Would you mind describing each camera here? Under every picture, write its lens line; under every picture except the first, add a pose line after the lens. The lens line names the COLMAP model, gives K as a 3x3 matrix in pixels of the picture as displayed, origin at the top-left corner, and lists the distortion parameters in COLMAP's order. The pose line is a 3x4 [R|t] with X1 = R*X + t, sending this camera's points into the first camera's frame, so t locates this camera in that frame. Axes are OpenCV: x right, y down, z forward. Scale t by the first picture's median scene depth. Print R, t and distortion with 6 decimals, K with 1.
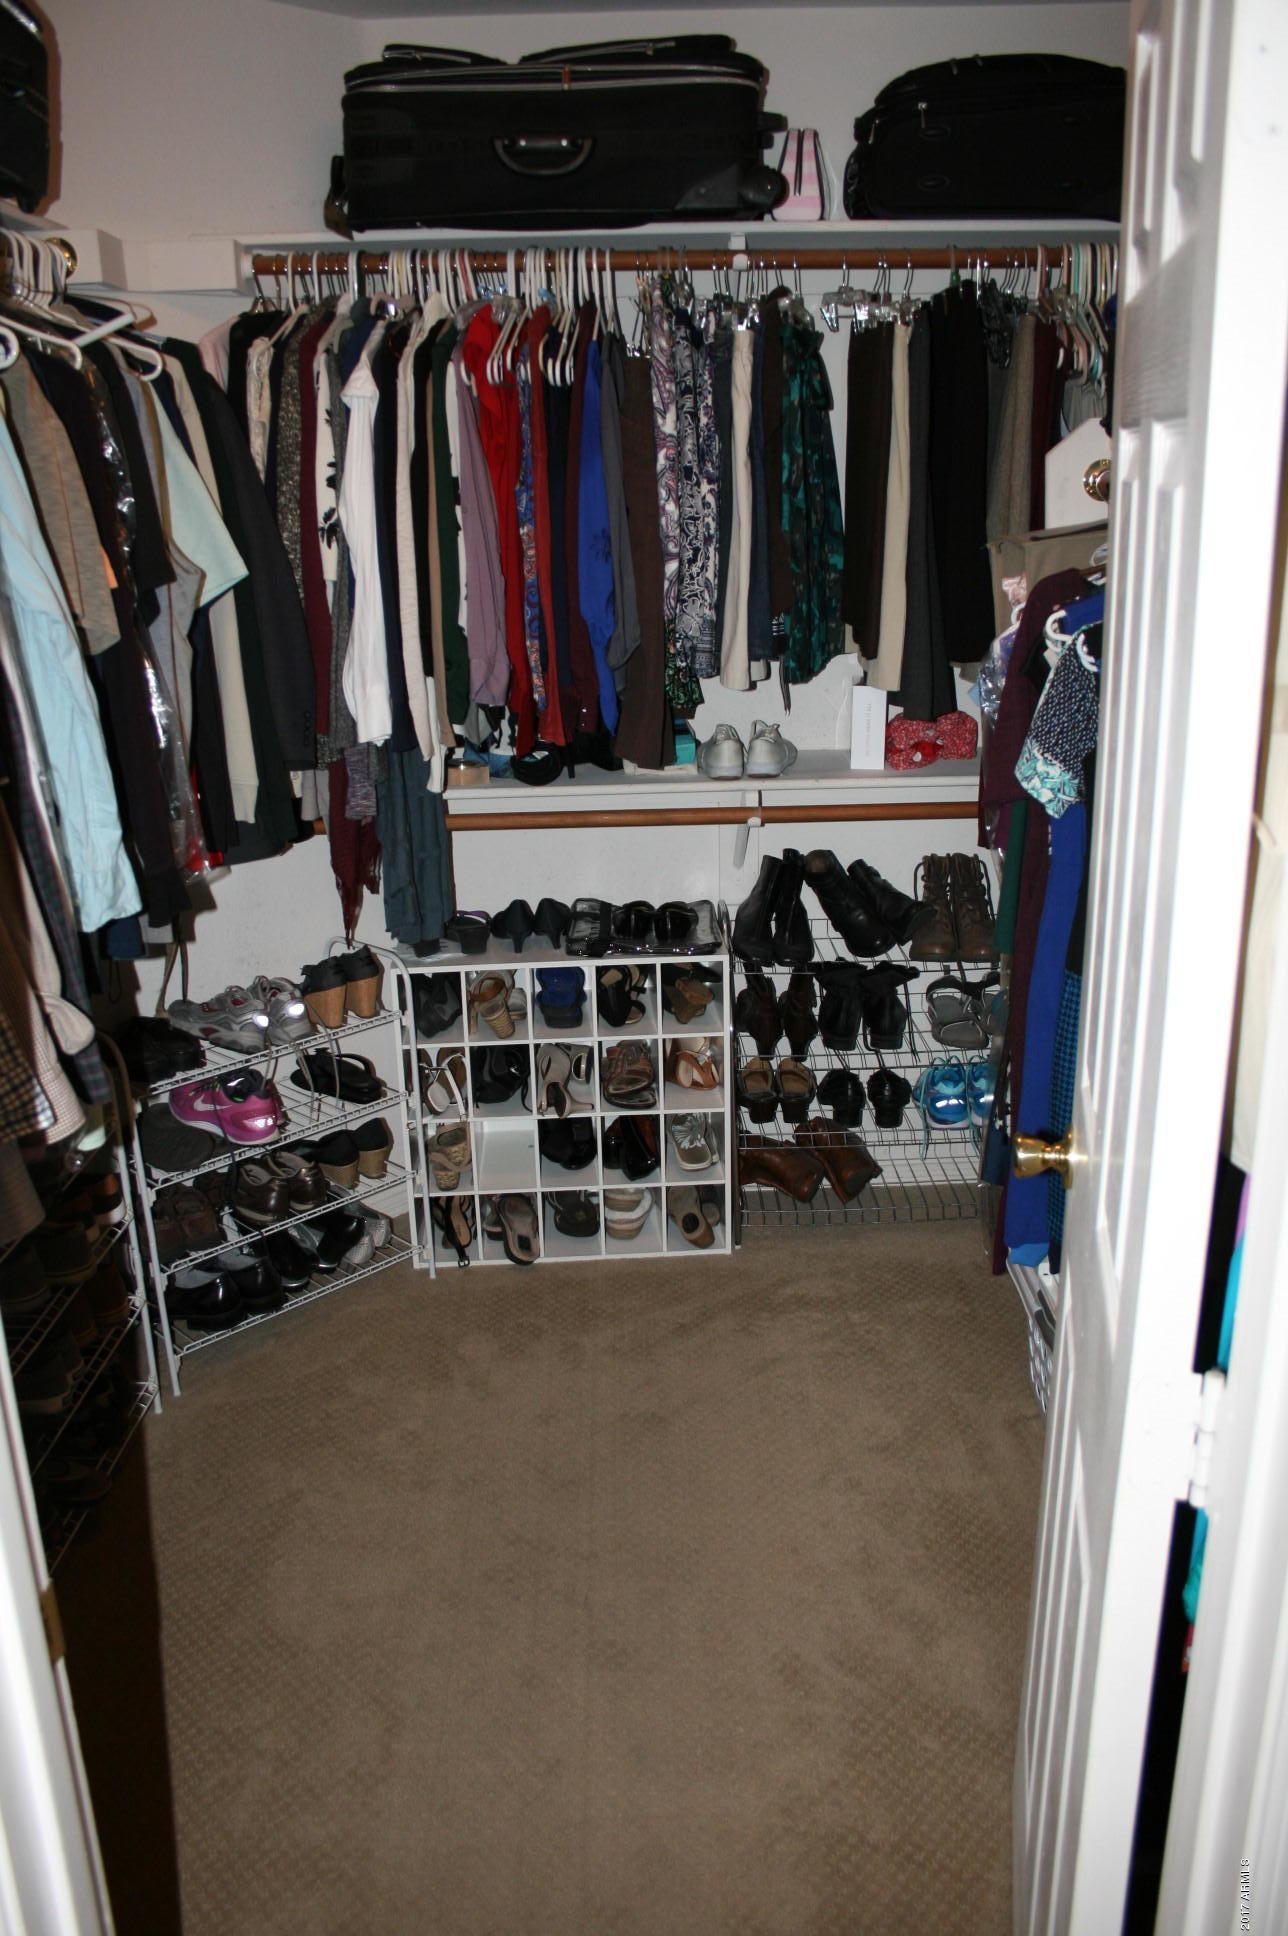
lens RADIAL K [[1610.9, 0, 638.0], [0, 1610.9, 954.6], [0, 0, 1]] dist [-0.113236, 0.029839]
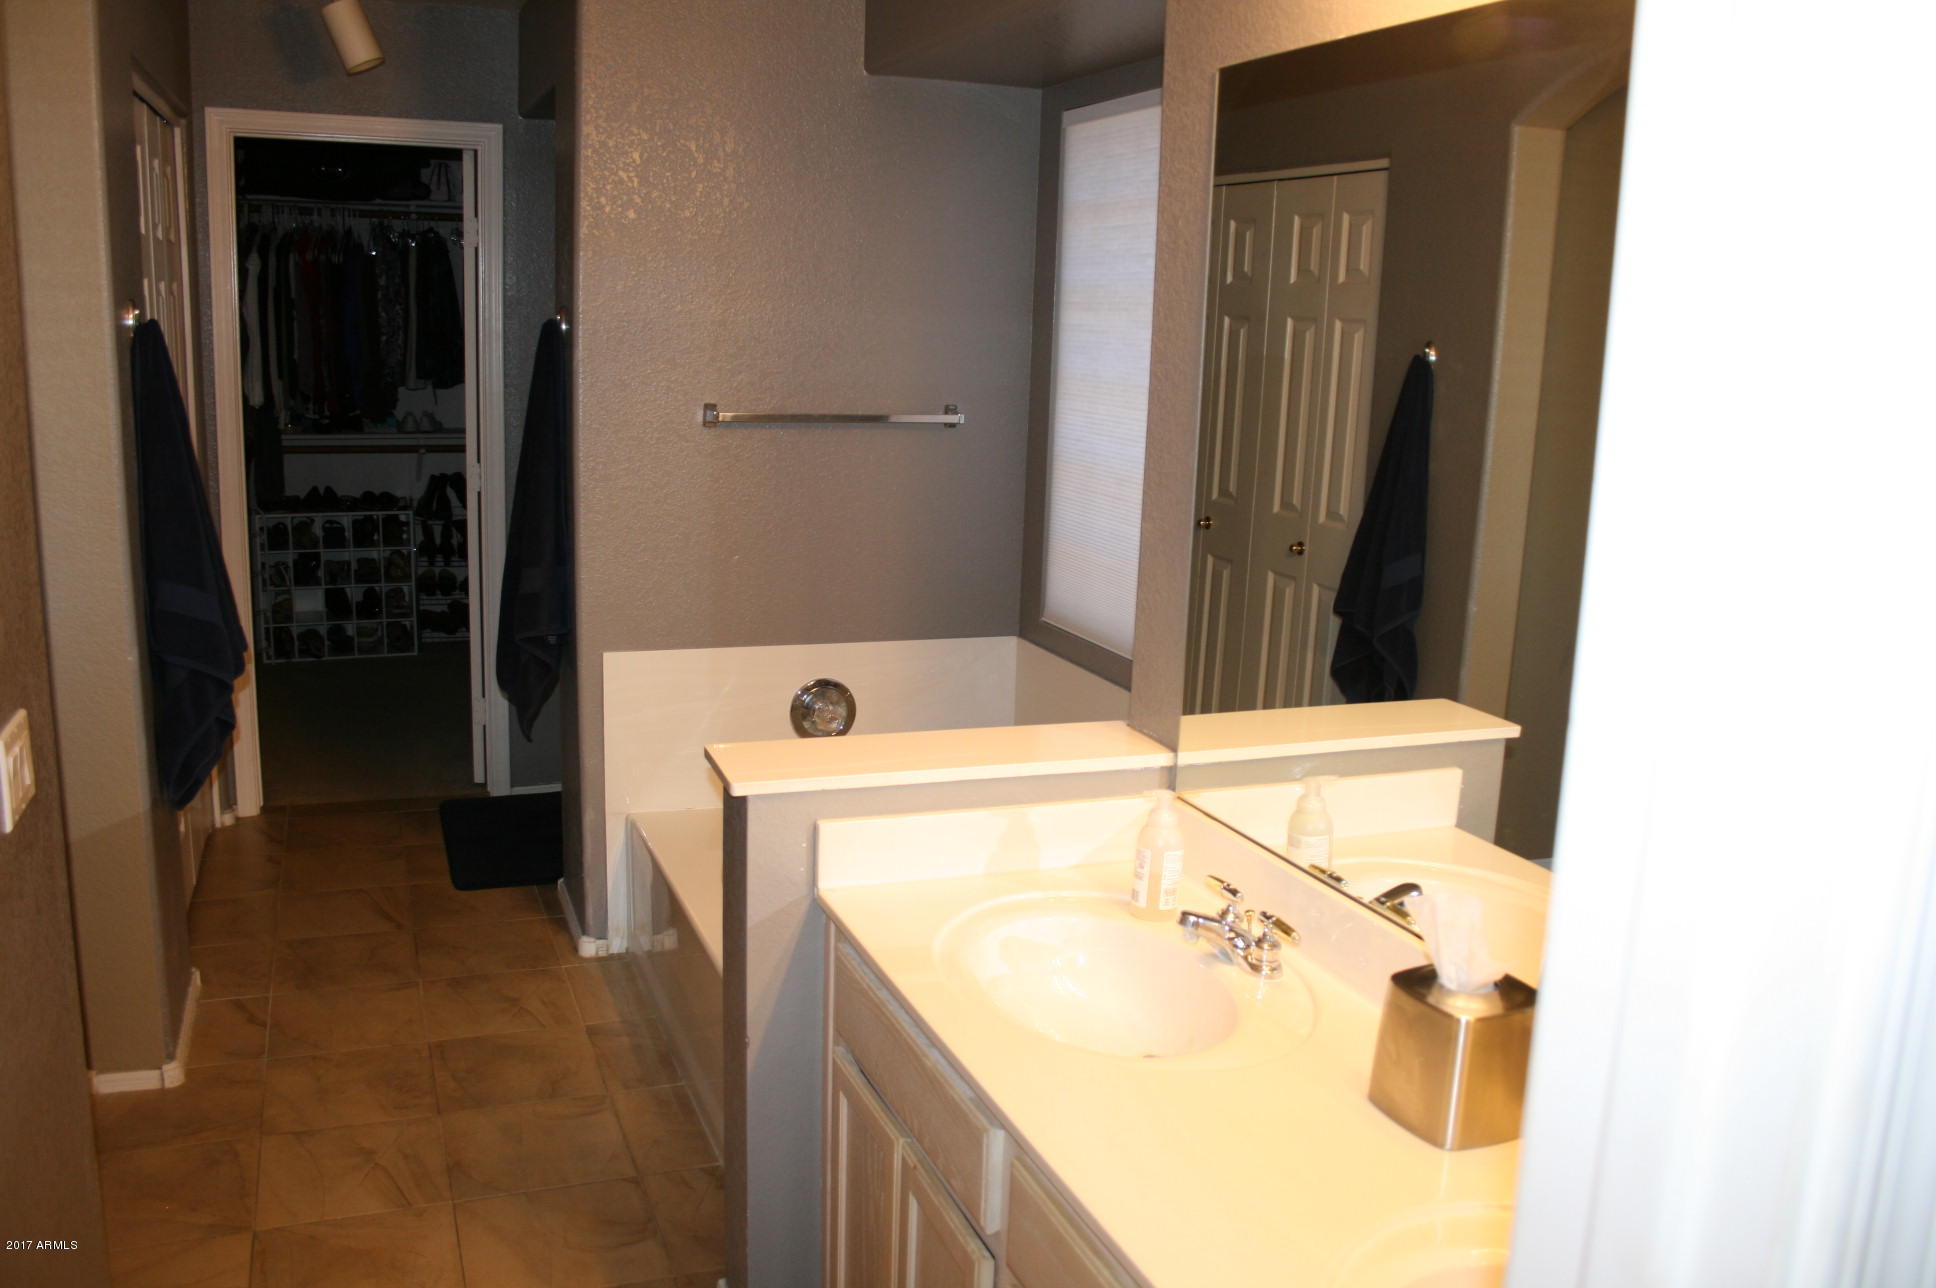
lens RADIAL K [[1610.9, 0, 959.2], [0, 1610.9, 657.5], [0, 0, 1]] dist [-0.113236, 0.029839]
pose [[0.936958, -0.017542, 0.349002, -0.006603], [0.051972, 0.994627, -0.089535, 0.457918], [-0.345557, 0.102029, 0.932835, -1.369029]]
